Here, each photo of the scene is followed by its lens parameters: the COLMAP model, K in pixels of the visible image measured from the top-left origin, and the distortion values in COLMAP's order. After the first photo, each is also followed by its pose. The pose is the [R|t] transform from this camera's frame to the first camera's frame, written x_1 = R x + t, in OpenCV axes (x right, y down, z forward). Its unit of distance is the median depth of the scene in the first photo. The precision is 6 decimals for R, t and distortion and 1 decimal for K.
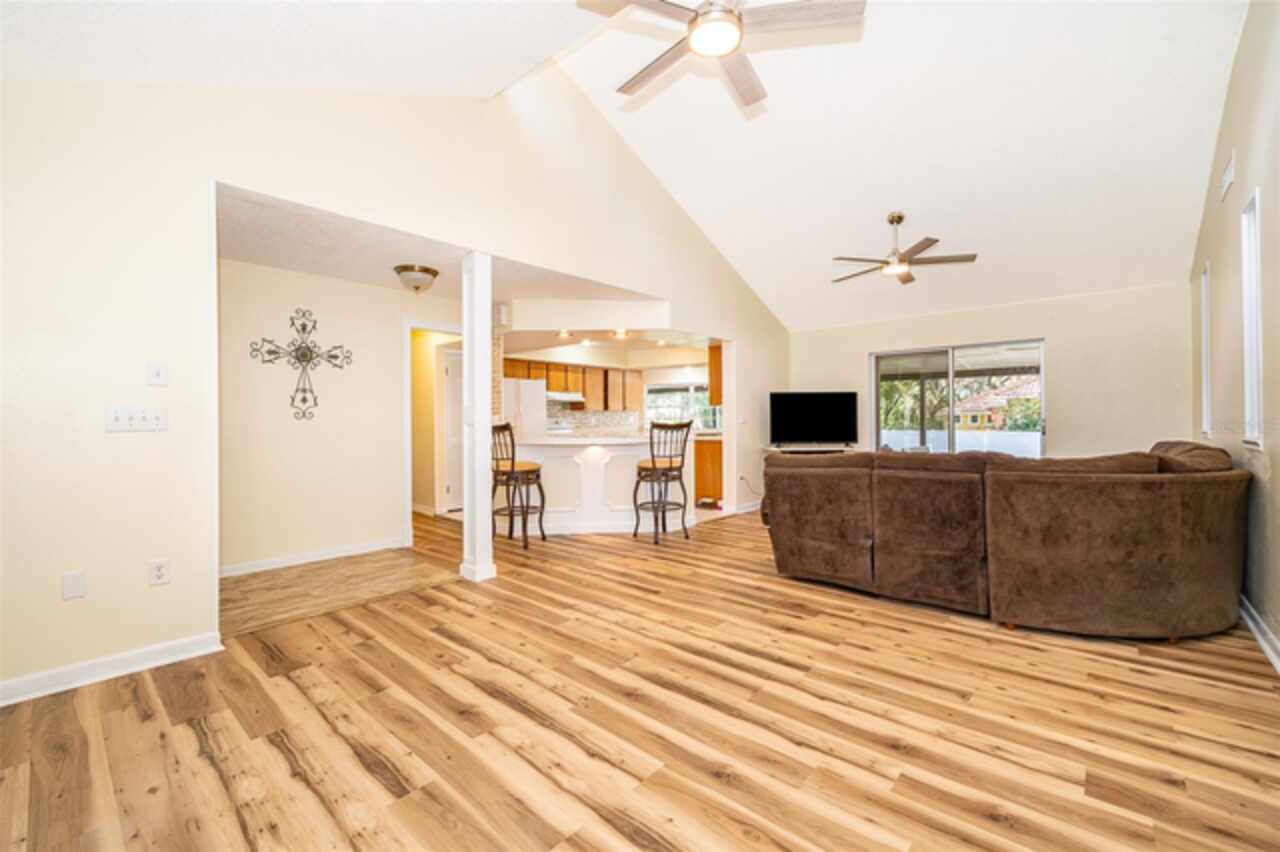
lens RADIAL K [[529.3, 0, 635.4], [0, 529.3, 421.8], [0, 0, 1]] dist [-0.001890, -0.000201]
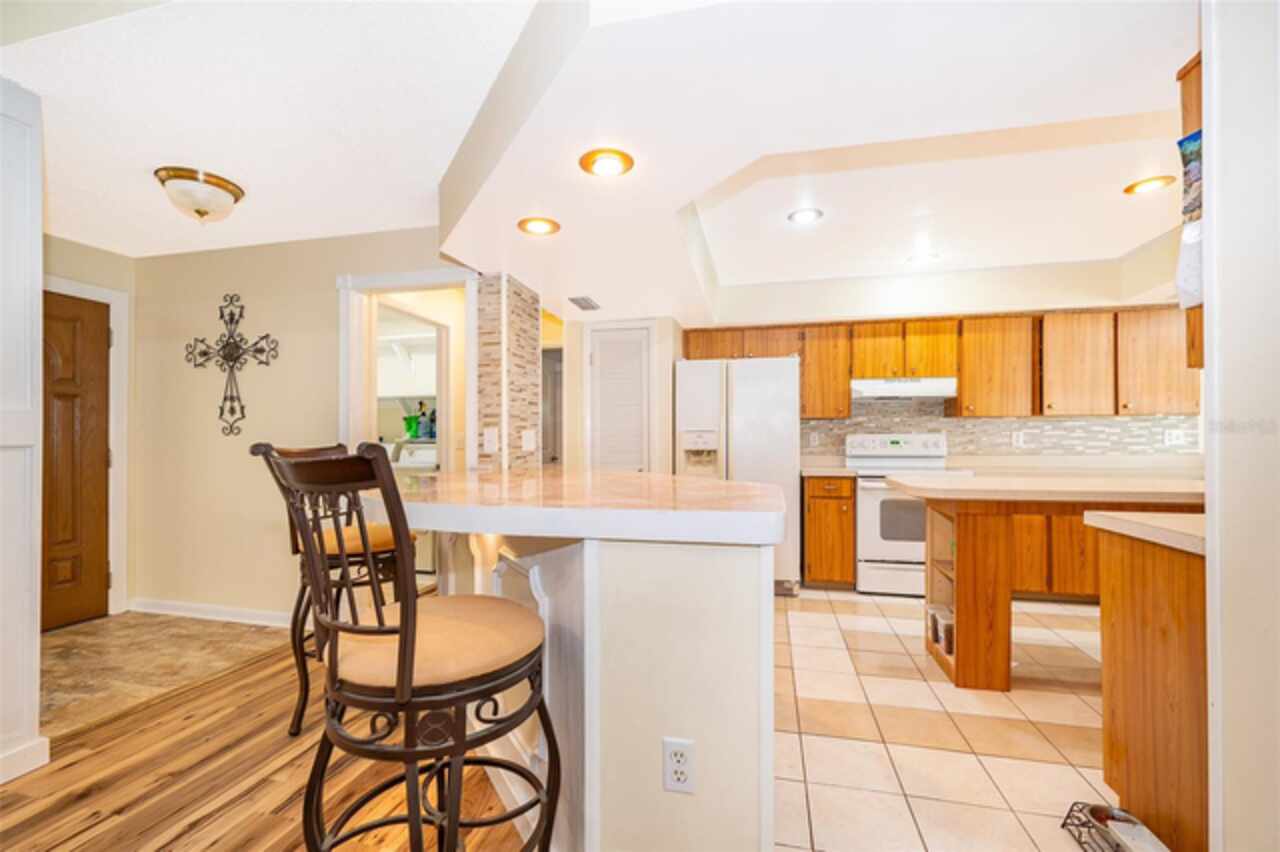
lens RADIAL K [[532.1, 0, 639.0], [0, 532.1, 431.1], [0, 0, 1]] dist [-0.001957, -0.000182]
pose [[0.481720, -0.005288, -0.876309, 0.498238], [-0.005118, 0.999948, -0.008847, -0.010339], [0.876310, 0.008747, 0.481668, 1.653486]]
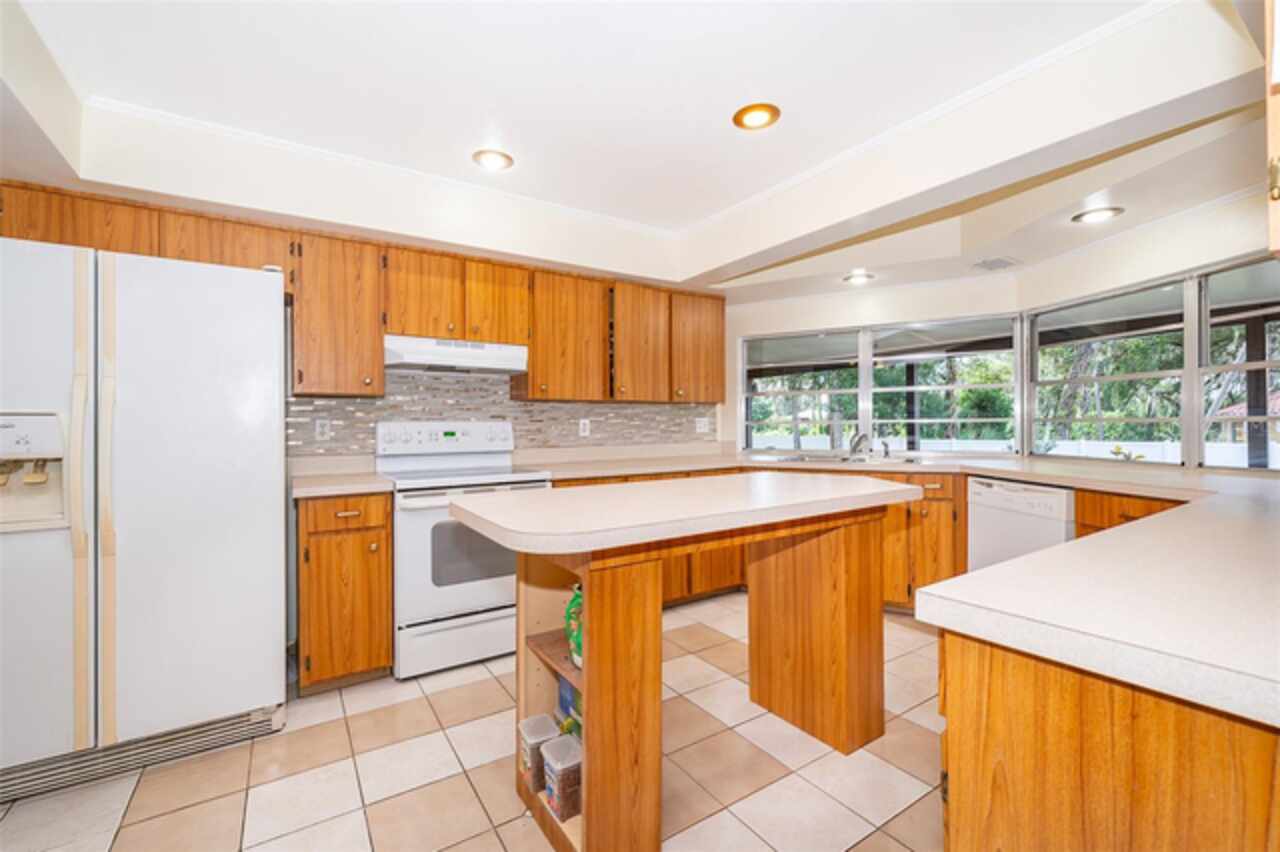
lens RADIAL K [[530.0, 0, 627.3], [0, 530.0, 428.1], [0, 0, 1]] dist [-0.001154, 0.000019]
pose [[0.966136, 0.001228, -0.258031, 0.151404], [-0.000842, 0.999998, 0.001609, -0.008248], [0.258032, -0.001337, 0.966135, 2.076565]]
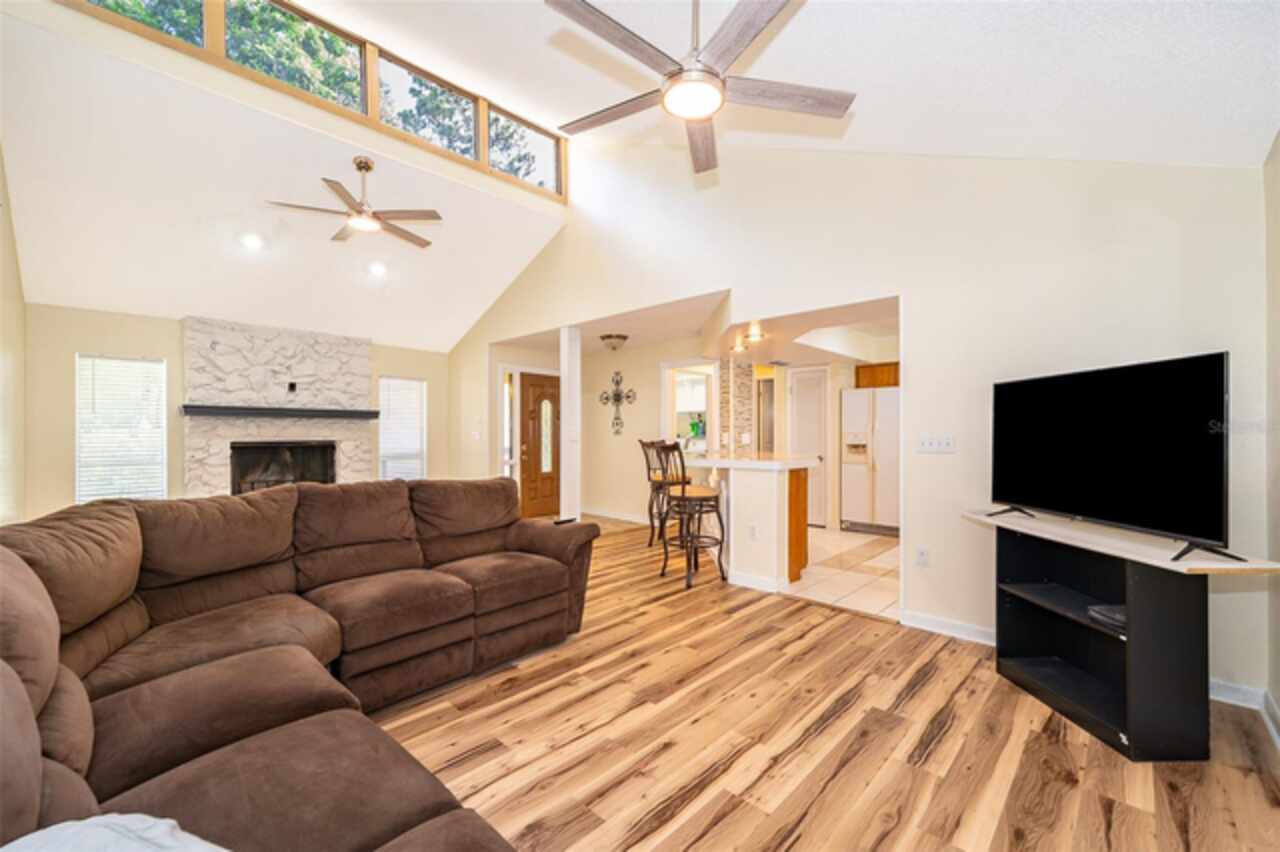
lens RADIAL K [[517.7, 0, 640.0], [0, 517.7, 426.0], [0, 0, 1]] dist [-0.000722, 0.000110]
pose [[-0.023182, -0.004339, -0.999722, 1.527690], [-0.003105, 0.999986, -0.004268, -0.039186], [0.999726, 0.003005, -0.023195, 1.600827]]
